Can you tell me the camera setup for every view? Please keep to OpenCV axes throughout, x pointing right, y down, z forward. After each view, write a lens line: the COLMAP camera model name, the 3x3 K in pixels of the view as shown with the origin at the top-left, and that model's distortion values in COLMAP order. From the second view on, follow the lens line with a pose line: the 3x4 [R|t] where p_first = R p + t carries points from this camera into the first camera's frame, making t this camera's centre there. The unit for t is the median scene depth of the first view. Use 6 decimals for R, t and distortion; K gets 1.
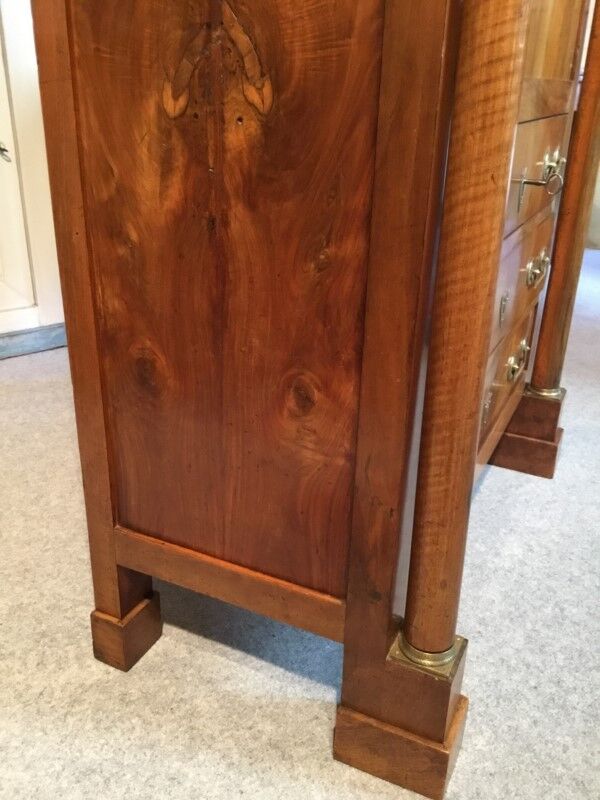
lens RADIAL K [[727.6, 0, 298.4], [0, 727.6, 402.2], [0, 0, 1]] dist [0.085645, -0.165028]
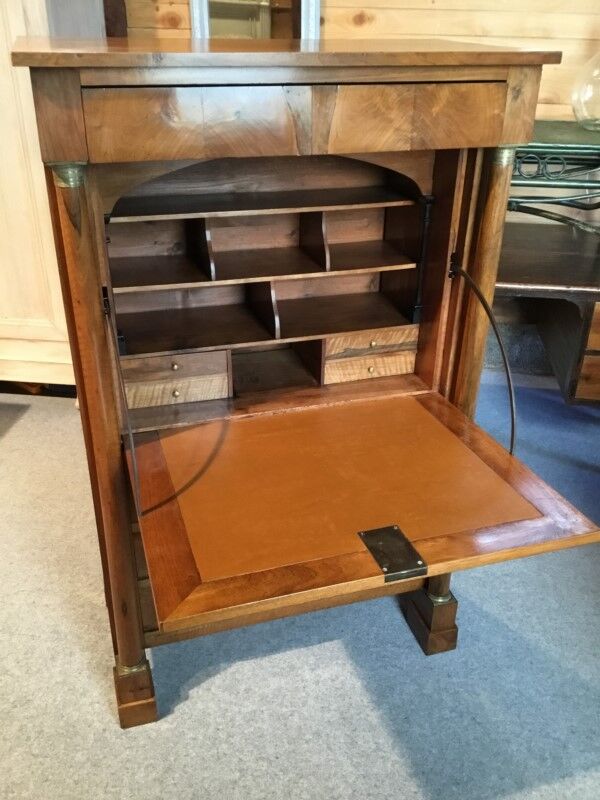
lens RADIAL K [[727.6, 0, 298.4], [0, 727.6, 402.2], [0, 0, 1]] dist [0.085645, -0.165028]
pose [[0.679752, 0.334757, -0.652591, 1.492755], [-0.291379, 0.939792, 0.178575, -0.829707], [0.673079, 0.068765, 0.736367, -0.300713]]
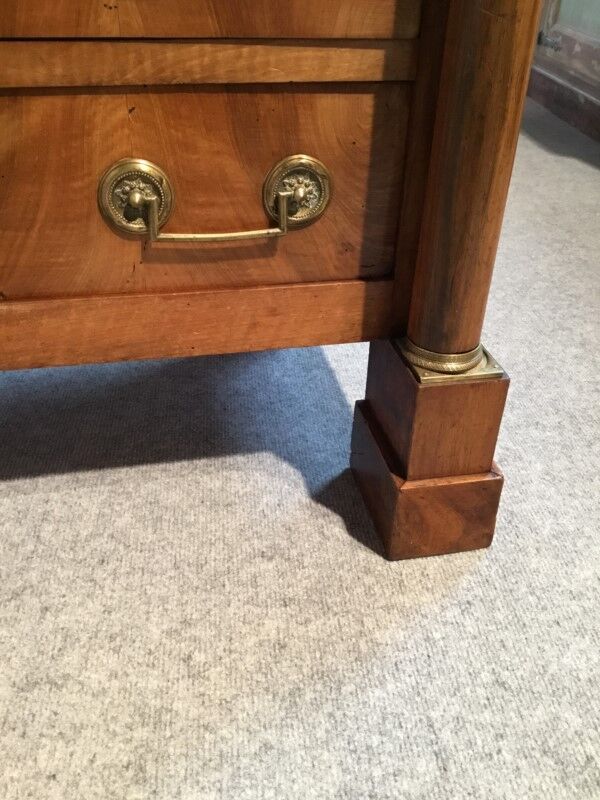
lens RADIAL K [[727.6, 0, 298.4], [0, 727.6, 402.2], [0, 0, 1]] dist [0.085645, -0.165028]
pose [[0.556947, -0.474436, 0.681704, -0.196293], [0.321771, 0.879944, 0.349517, 0.131035], [-0.765685, 0.024690, 0.642742, 0.442808]]
